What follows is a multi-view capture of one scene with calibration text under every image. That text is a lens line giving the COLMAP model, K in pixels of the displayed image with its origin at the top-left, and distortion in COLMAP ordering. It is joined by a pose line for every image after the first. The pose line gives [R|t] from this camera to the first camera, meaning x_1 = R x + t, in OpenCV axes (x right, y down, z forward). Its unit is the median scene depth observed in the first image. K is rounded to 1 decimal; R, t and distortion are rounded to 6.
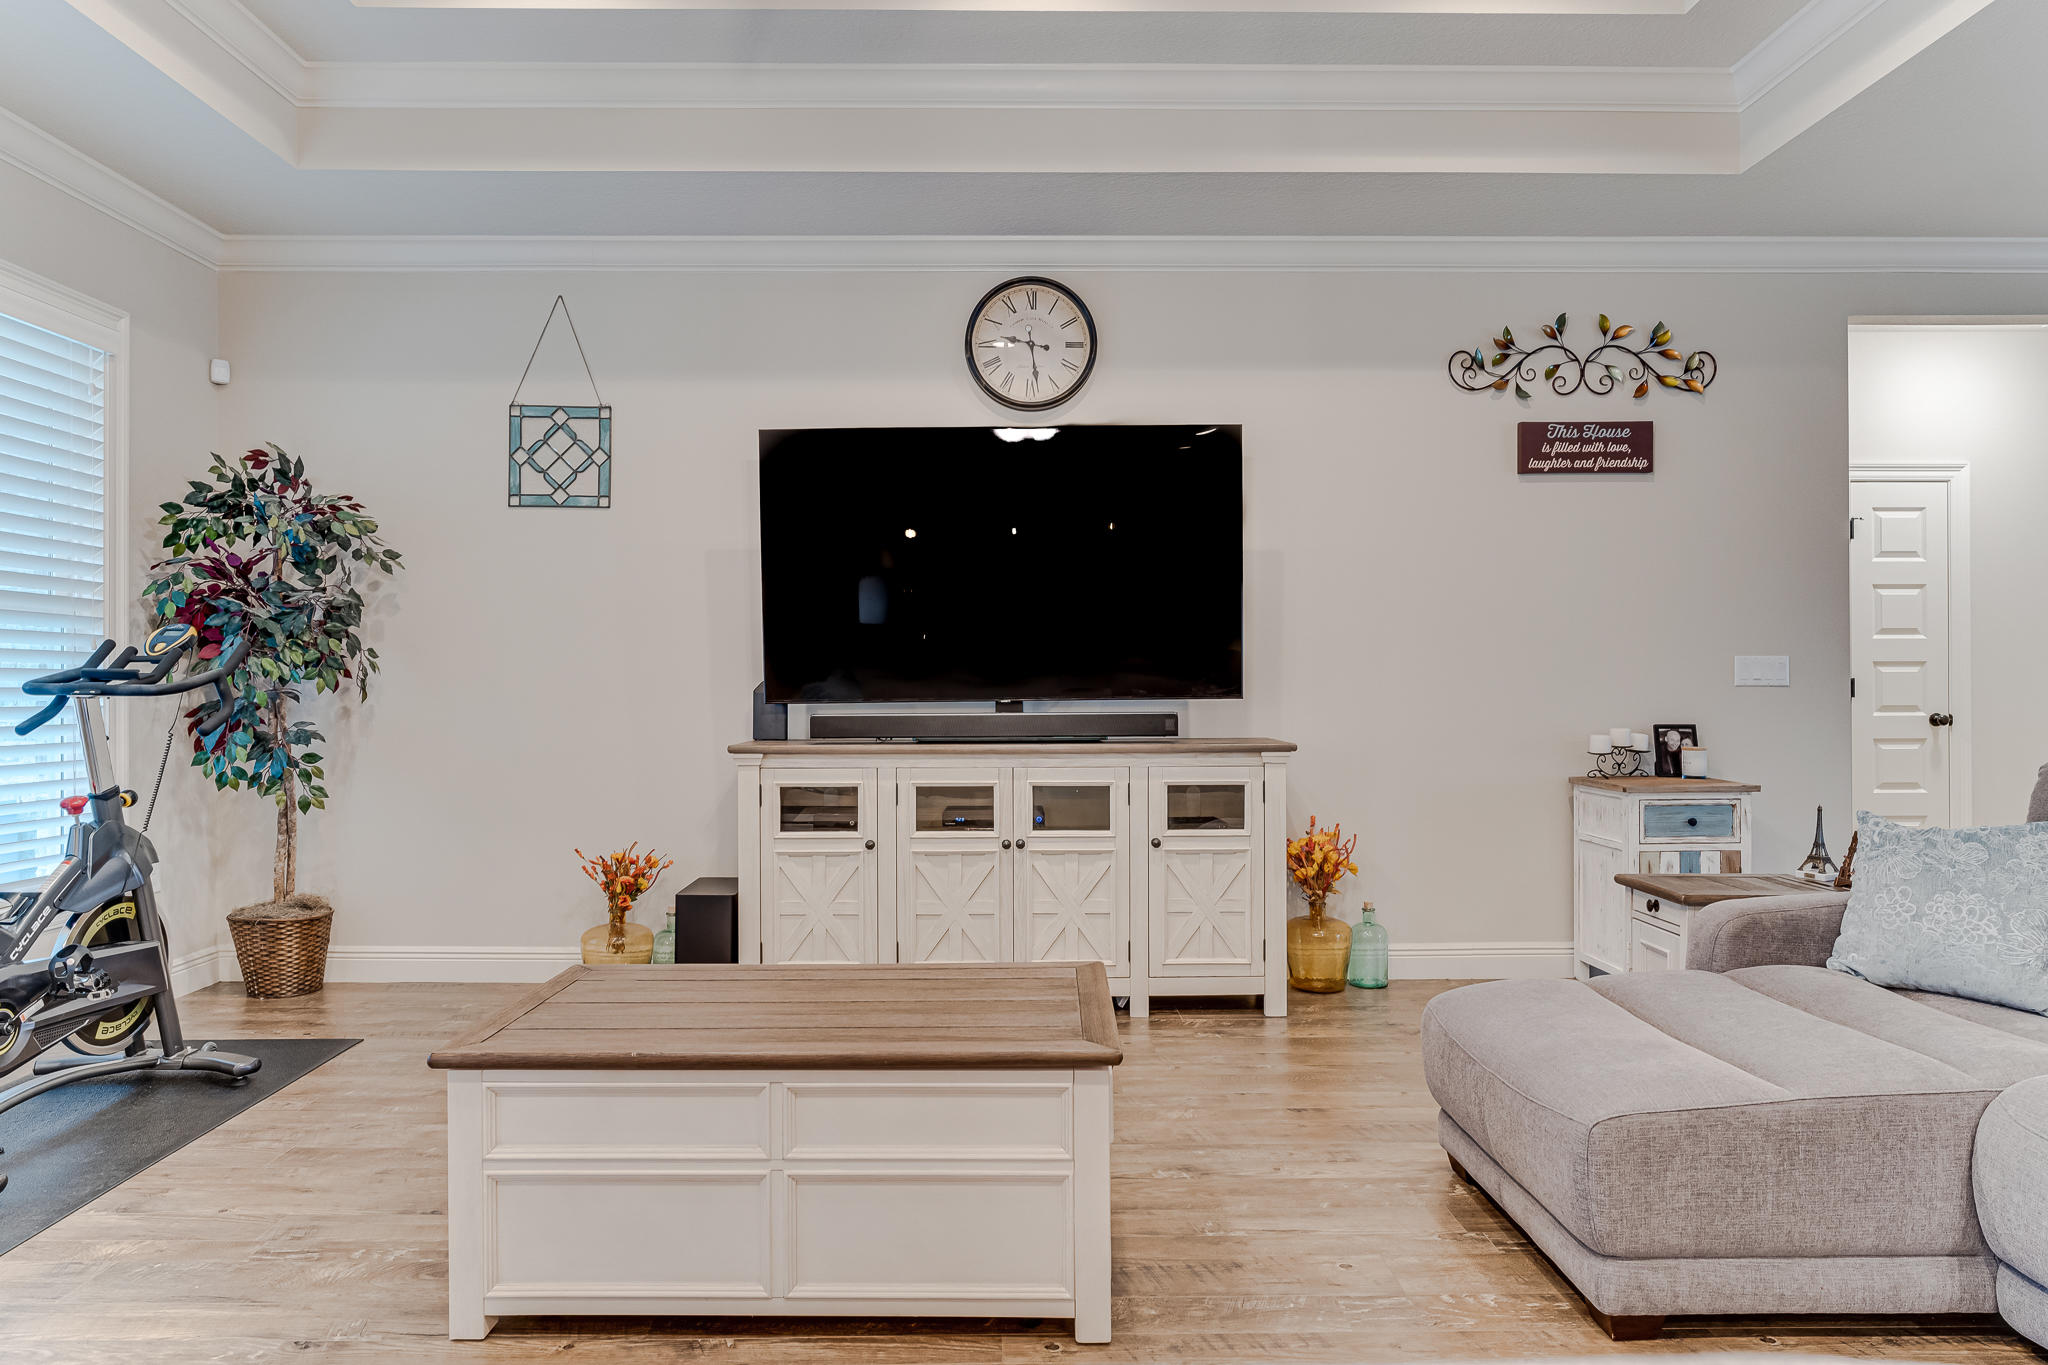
lens RADIAL K [[1260.7, 0, 1022.5], [0, 1260.7, 688.6], [0, 0, 1]] dist [-0.008114, 0.003660]
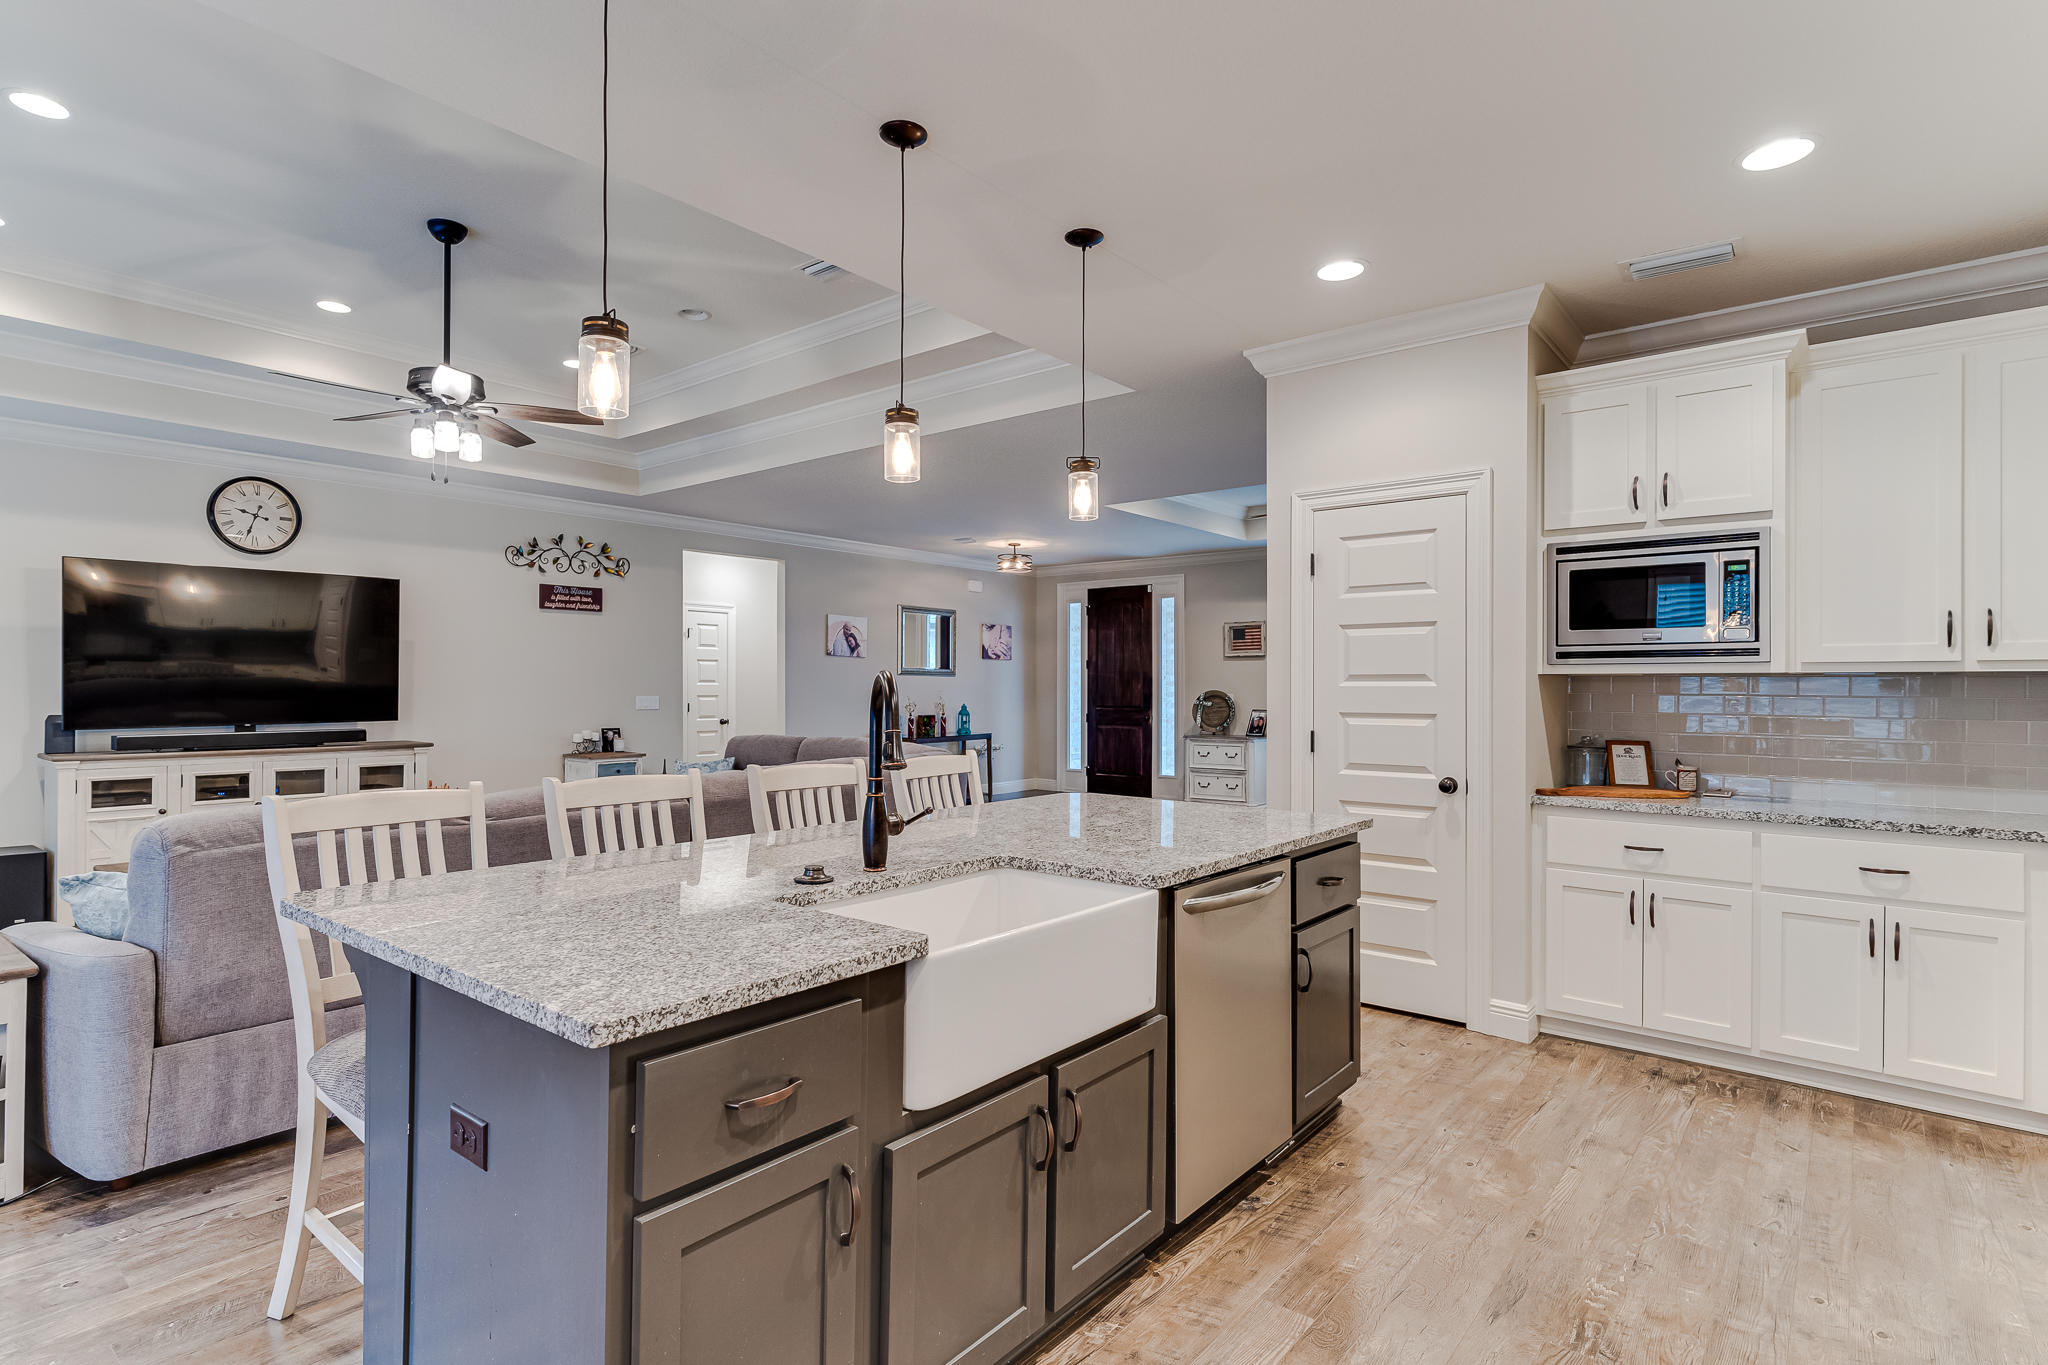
lens RADIAL K [[1027.5, 0, 1013.0], [0, 1027.5, 680.3], [0, 0, 1]] dist [-0.002785, 0.001825]
pose [[0.653342, 0.009929, 0.756998, -0.375993], [-0.001278, 0.999927, -0.012012, -0.033831], [-0.757062, 0.006881, 0.653307, -0.693735]]
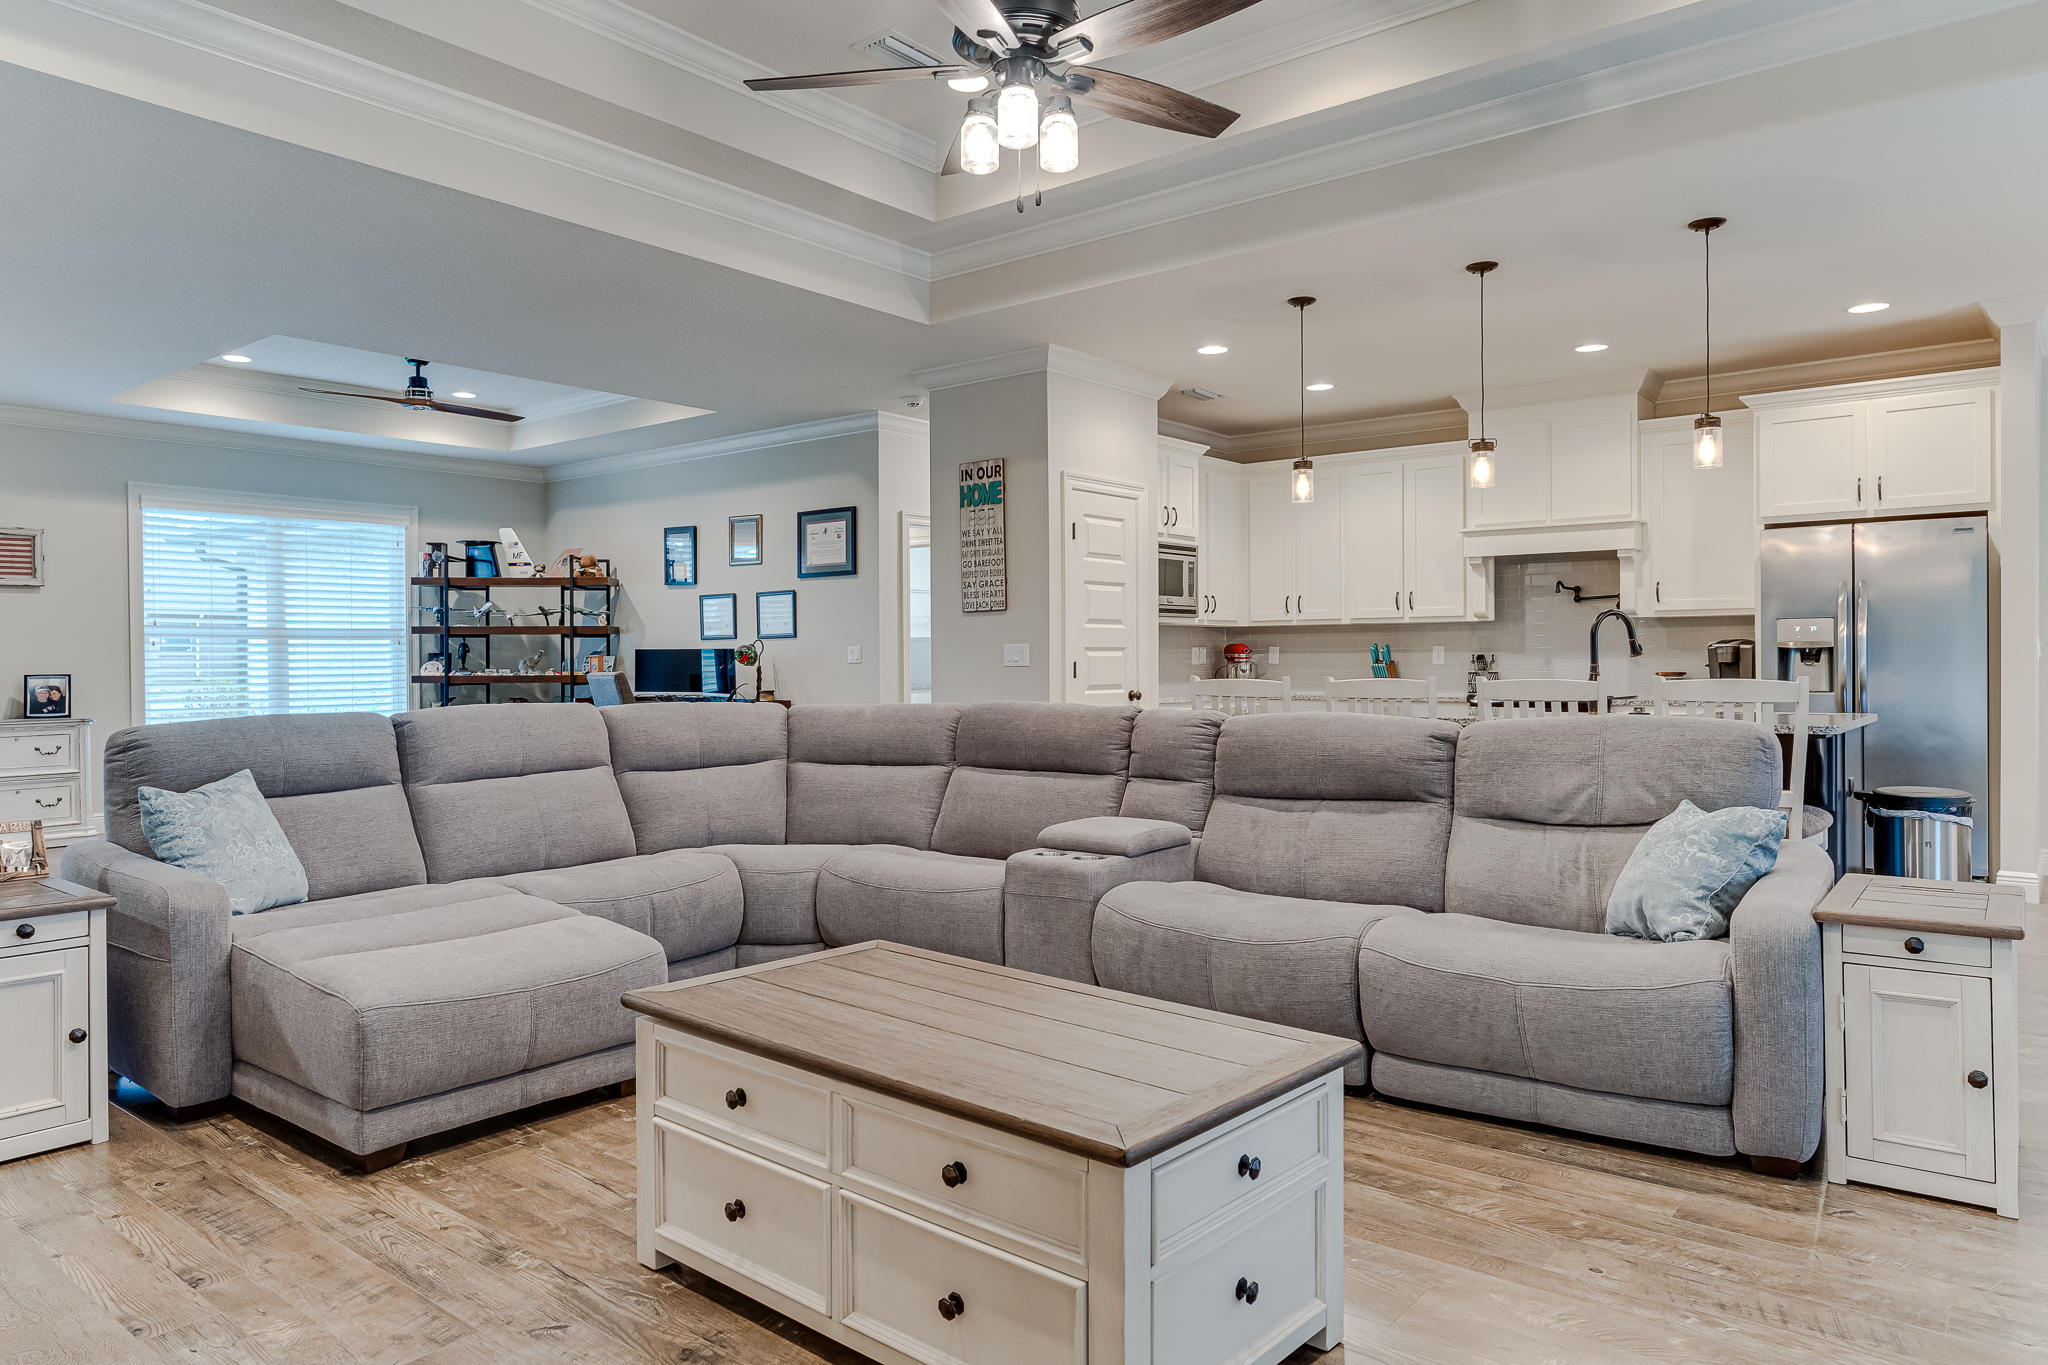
lens RADIAL K [[1309.3, 0, 992.8], [0, 1309.3, 654.0], [0, 0, 1]] dist [-0.002113, 0.002142]
pose [[-0.757047, 0.009477, 0.653292, -0.408100], [0.010184, 0.999944, -0.002704, -0.006015], [-0.653281, 0.004606, -0.757101, 0.885651]]
